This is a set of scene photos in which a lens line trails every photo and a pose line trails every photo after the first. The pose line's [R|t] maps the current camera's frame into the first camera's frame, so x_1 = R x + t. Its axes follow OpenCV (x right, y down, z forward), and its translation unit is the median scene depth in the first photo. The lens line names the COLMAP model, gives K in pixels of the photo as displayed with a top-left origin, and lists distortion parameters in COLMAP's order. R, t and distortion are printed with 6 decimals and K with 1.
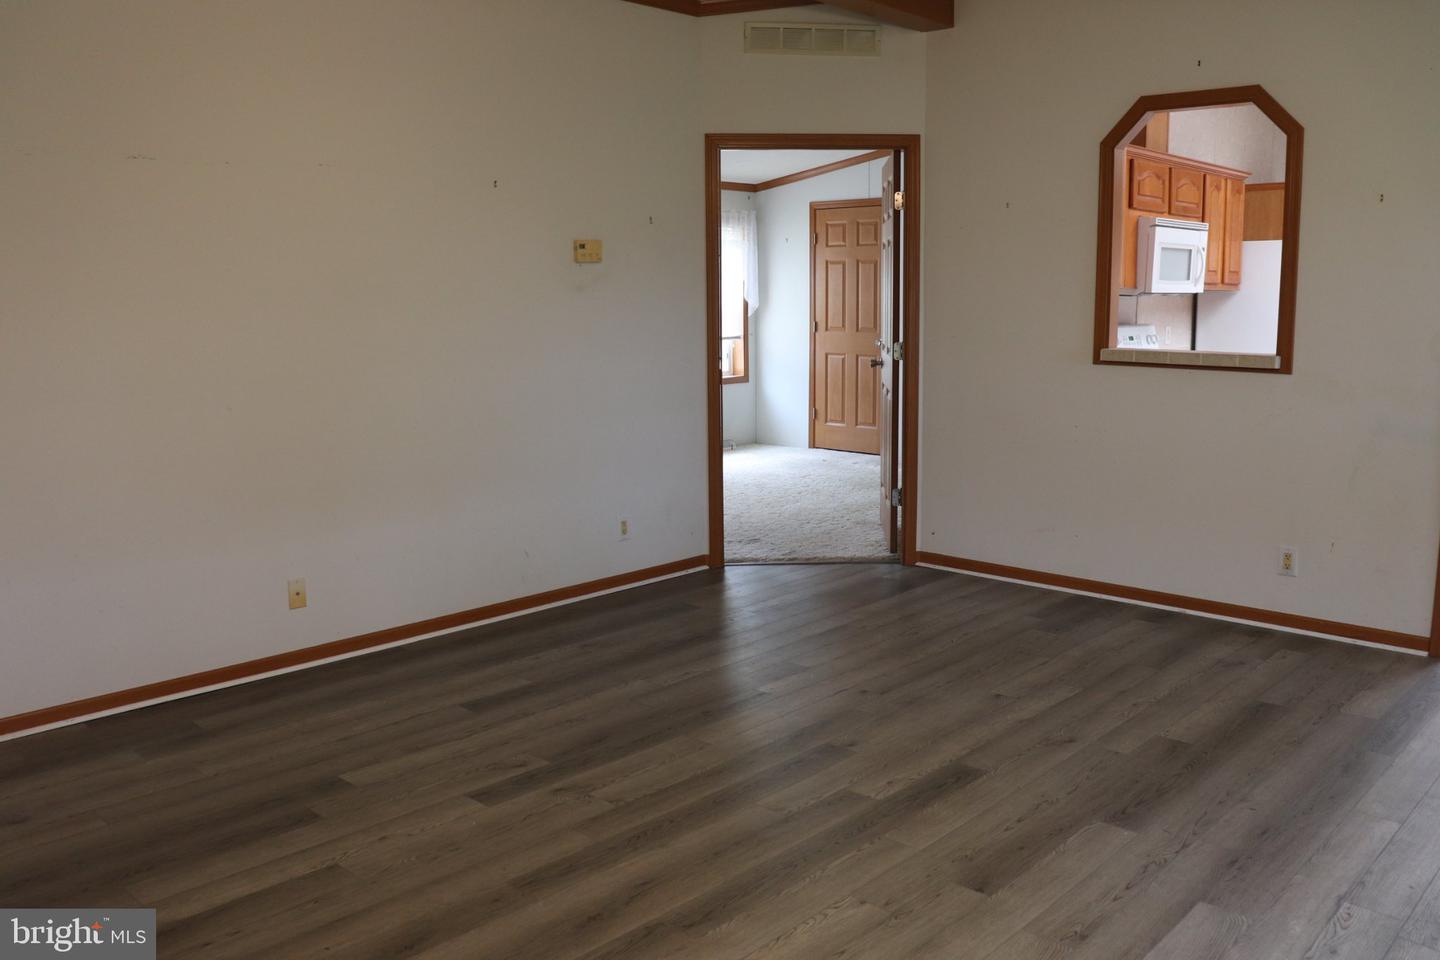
lens RADIAL K [[1192.0, 0, 718.0], [0, 1192.0, 480.1], [0, 0, 1]] dist [-0.177004, 0.157217]
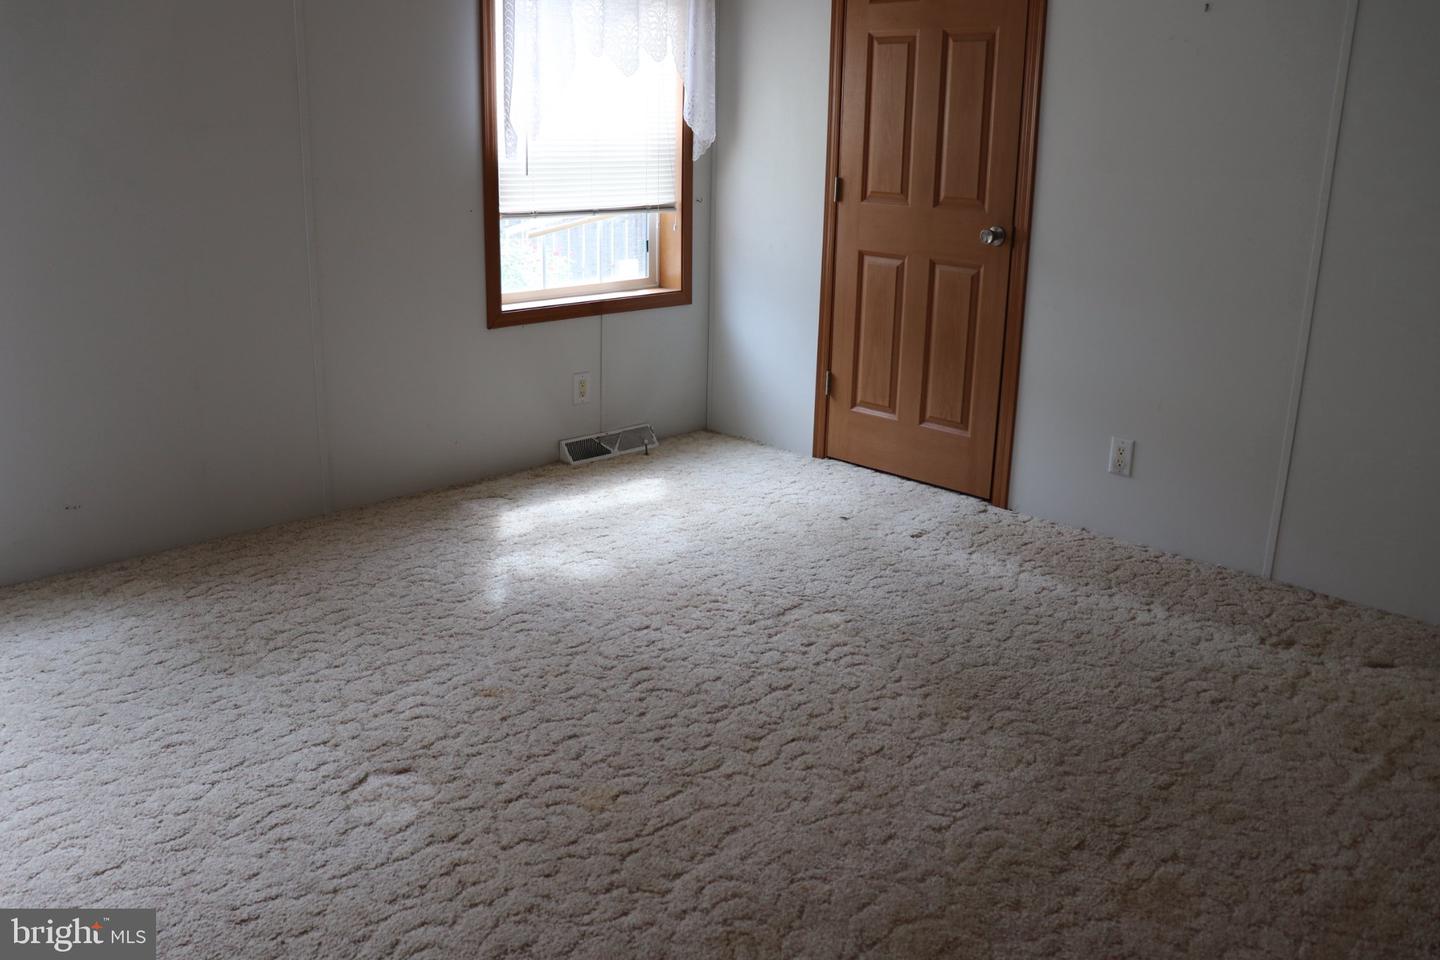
lens RADIAL K [[1192.0, 0, 717.7], [0, 1192.0, 475.1], [0, 0, 1]] dist [-0.177004, 0.157217]
pose [[0.999055, 0.035236, -0.025446, 0.101157], [-0.031675, 0.991156, 0.128863, -0.153396], [0.029761, -0.127935, 0.991336, 1.070508]]
